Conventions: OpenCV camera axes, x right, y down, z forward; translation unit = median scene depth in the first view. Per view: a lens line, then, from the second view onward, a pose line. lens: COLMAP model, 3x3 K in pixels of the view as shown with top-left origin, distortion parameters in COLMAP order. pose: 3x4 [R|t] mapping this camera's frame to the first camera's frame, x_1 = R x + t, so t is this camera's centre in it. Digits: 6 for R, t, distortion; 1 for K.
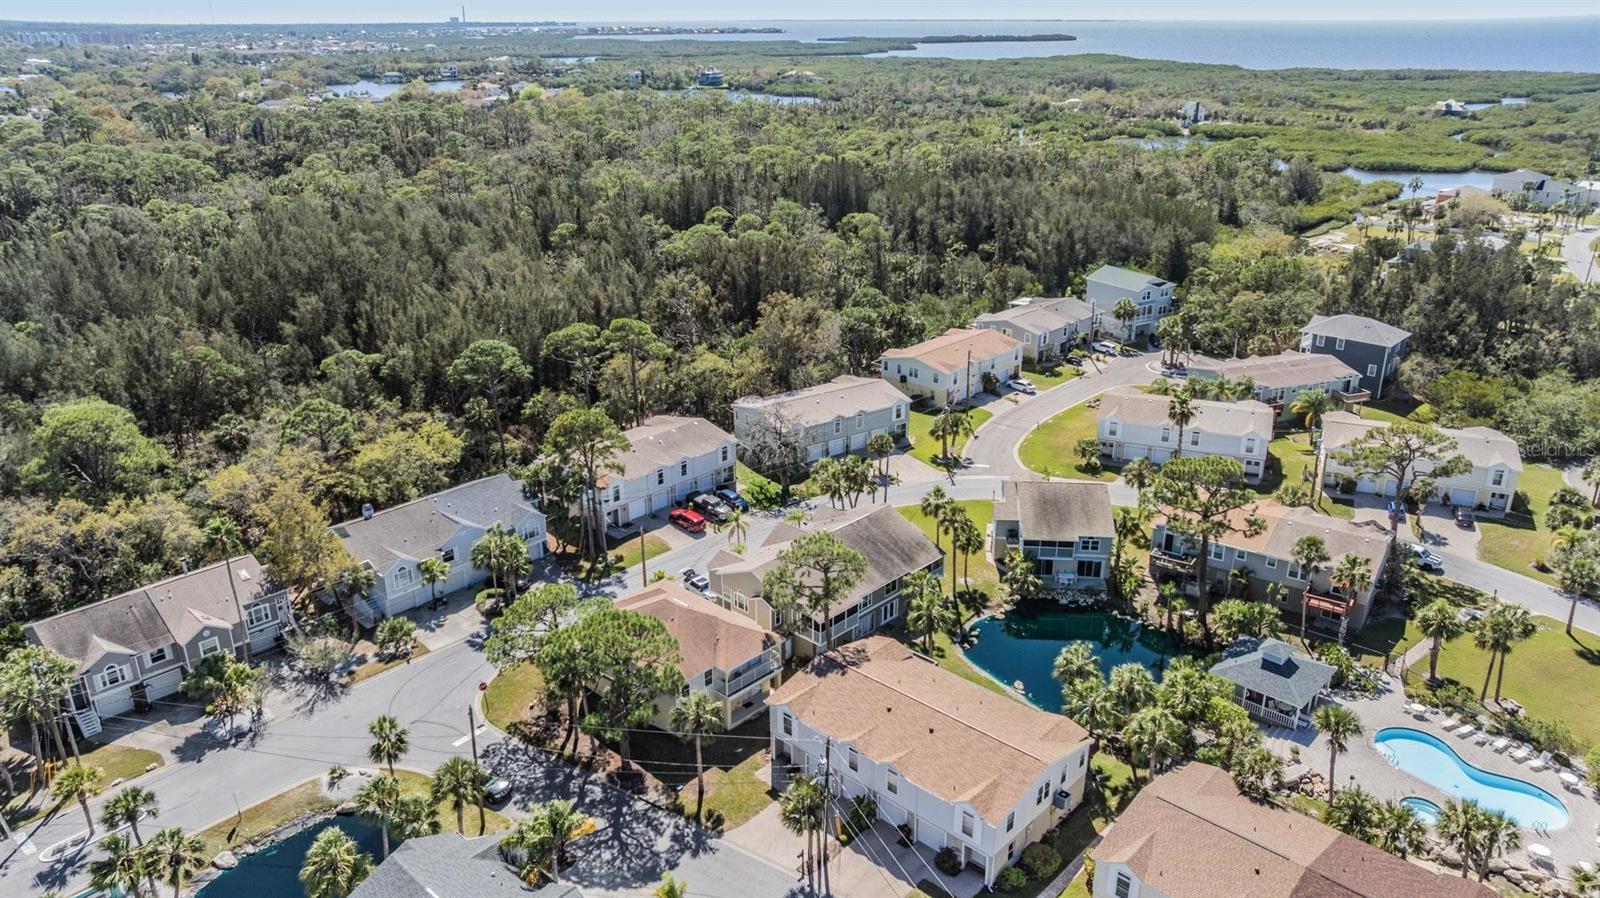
lens RADIAL K [[1117.8, 0, 800.3], [0, 1117.8, 458.2], [0, 0, 1]] dist [-0.022580, 0.005813]
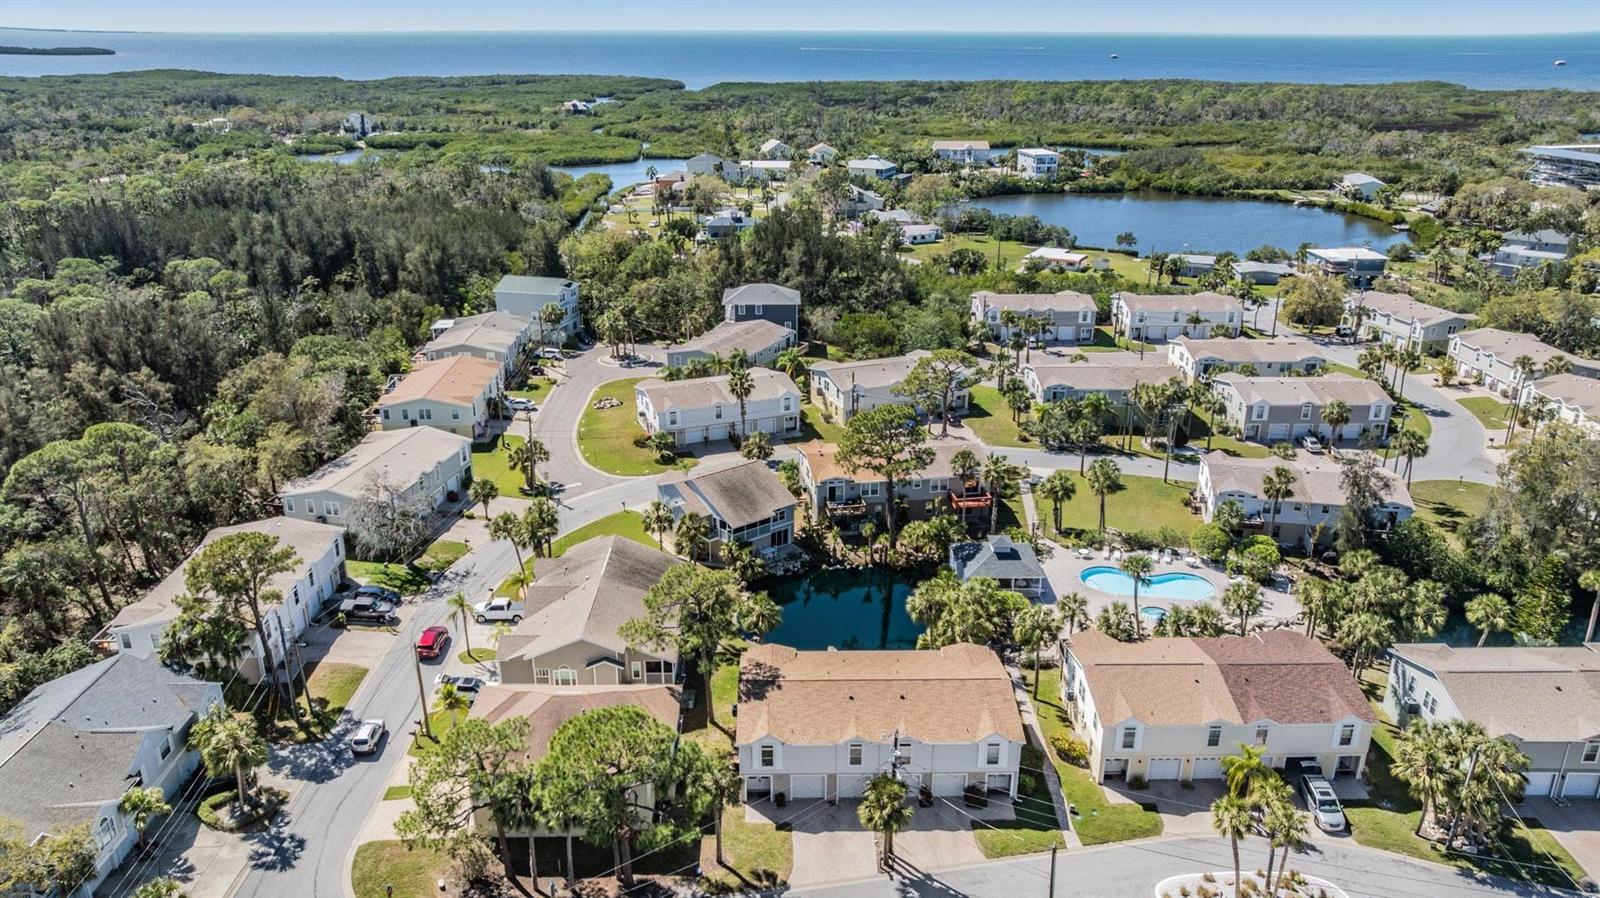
lens RADIAL K [[1117.8, 0, 800.3], [0, 1117.8, 458.2], [0, 0, 1]] dist [-0.022580, 0.005813]
pose [[0.716667, -0.246227, 0.652503, -0.328692], [0.252052, 0.963807, 0.086862, -0.051137], [-0.650275, 0.102214, 0.752791, 0.134118]]
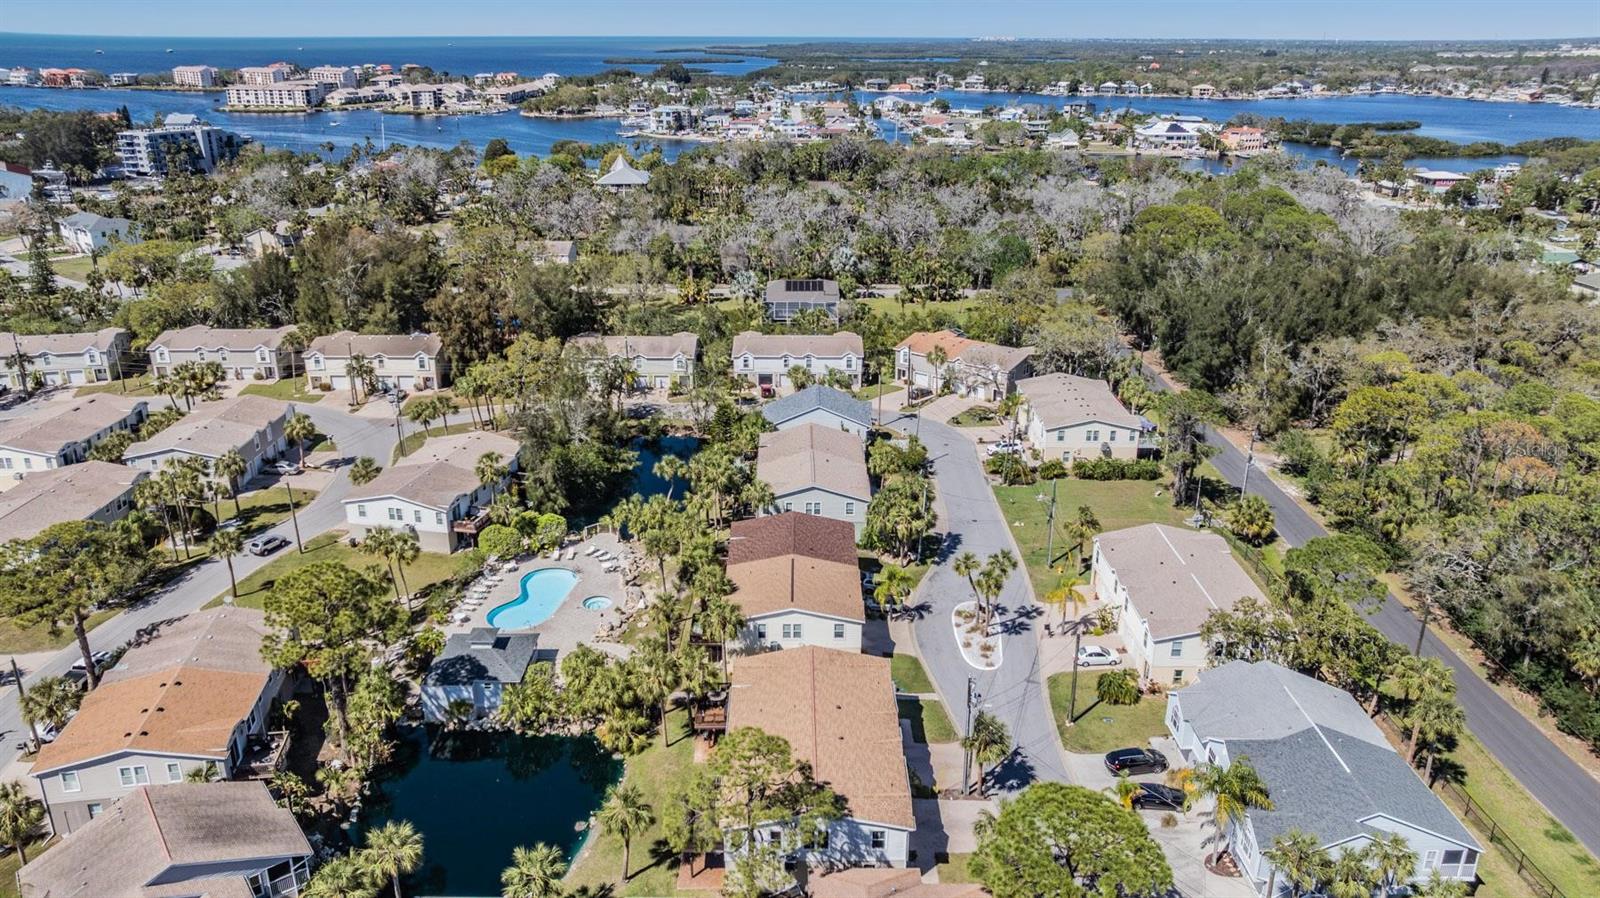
lens RADIAL K [[1117.8, 0, 800.3], [0, 1117.8, 458.2], [0, 0, 1]] dist [-0.022580, 0.005813]
pose [[-0.688178, -0.253005, 0.679999, -0.284325], [0.269387, 0.781132, 0.563261, -0.297746], [-0.673677, 0.570807, -0.469402, 0.769201]]
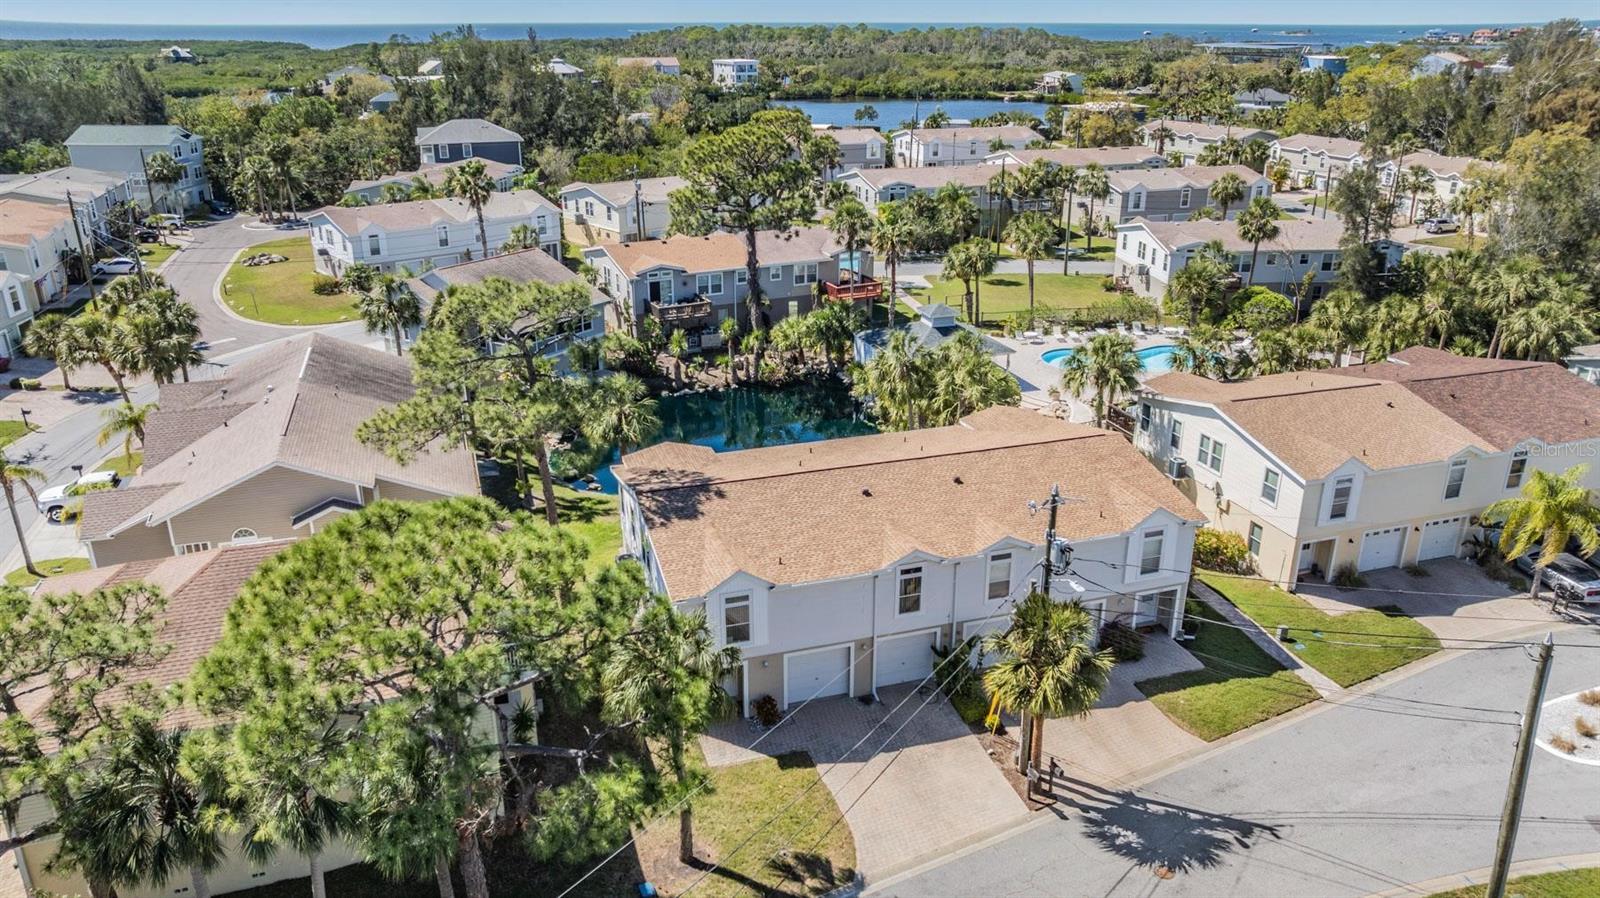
lens RADIAL K [[1117.8, 0, 800.3], [0, 1117.8, 458.2], [0, 0, 1]] dist [-0.022580, 0.005813]
pose [[0.477467, -0.316893, 0.819514, -0.206470], [0.321302, 0.931071, 0.172832, 0.063114], [-0.817796, 0.180790, 0.546375, 0.423855]]
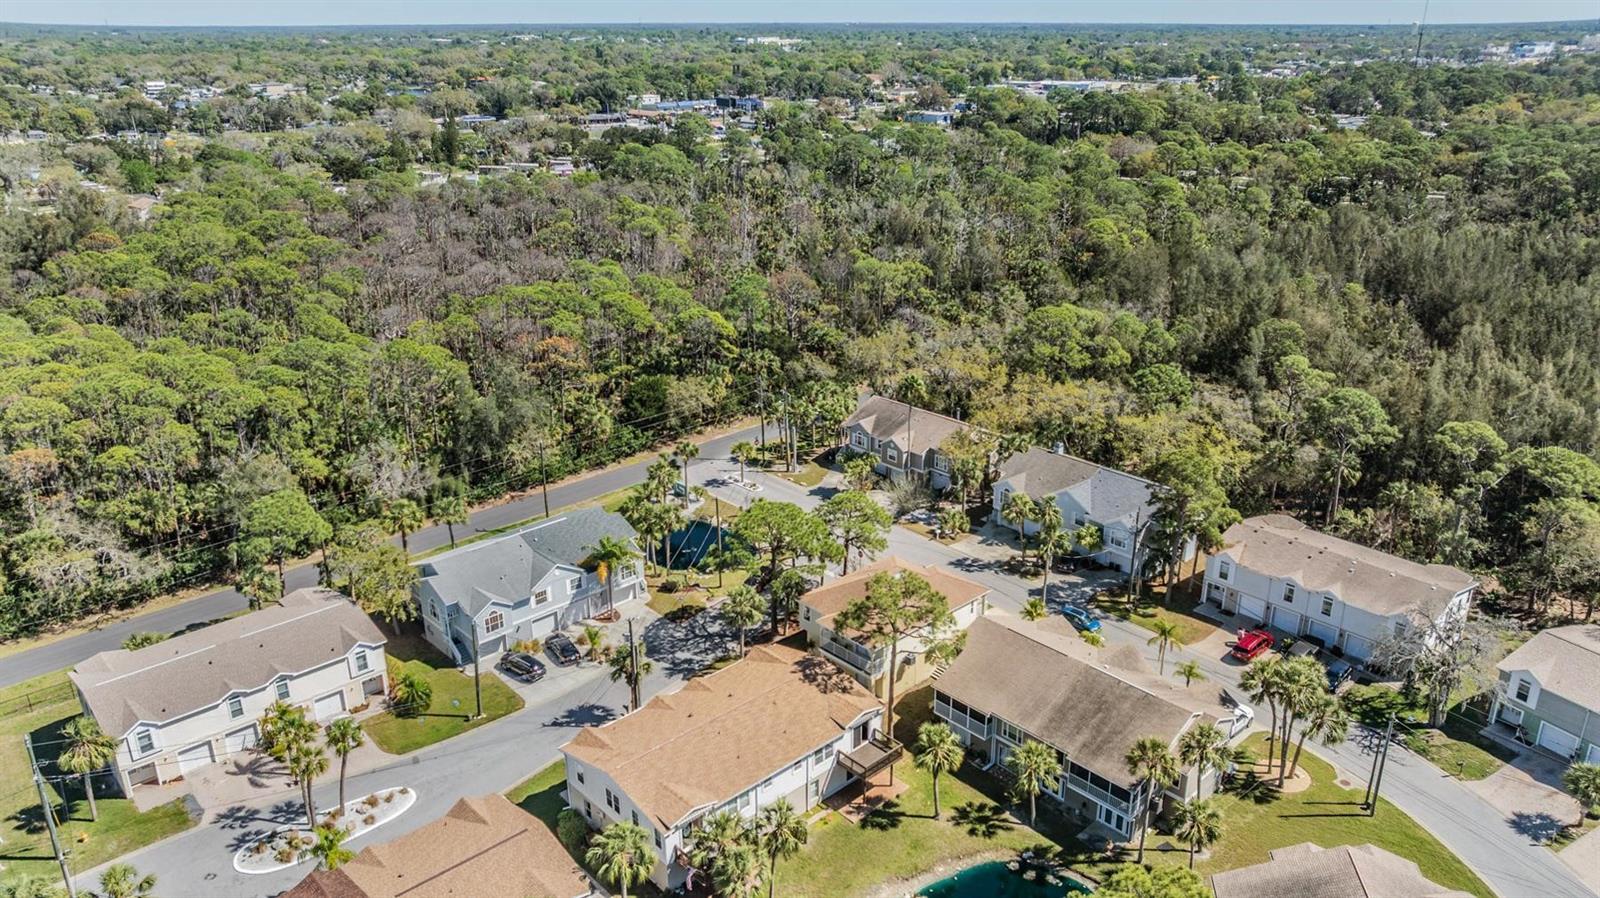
lens RADIAL K [[1117.8, 0, 800.3], [0, 1117.8, 458.2], [0, 0, 1]] dist [-0.022580, 0.005813]
pose [[-0.066010, 0.365458, -0.928484, 0.548265], [-0.364667, 0.857310, 0.363369, -0.206941], [0.928795, 0.362574, 0.076679, 0.520056]]
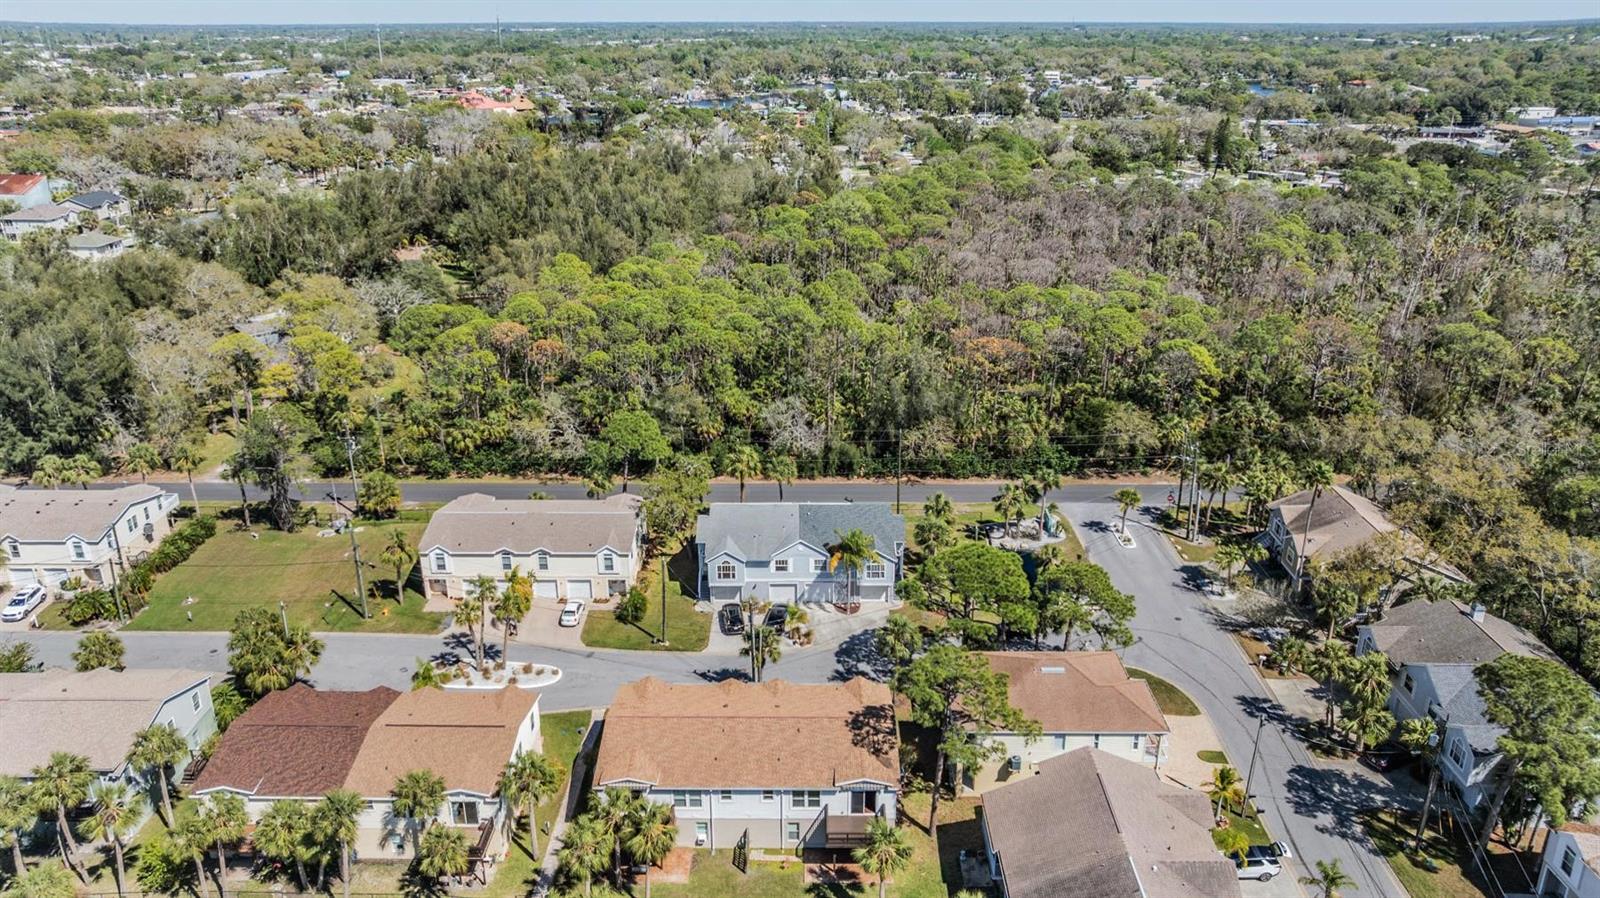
lens RADIAL K [[1117.8, 0, 800.3], [0, 1117.8, 458.2], [0, 0, 1]] dist [-0.022580, 0.005813]
pose [[-0.735476, 0.249832, -0.629809, 0.368455], [-0.246469, 0.767206, 0.592155, -0.314209], [0.631132, 0.590744, -0.502686, 0.800978]]
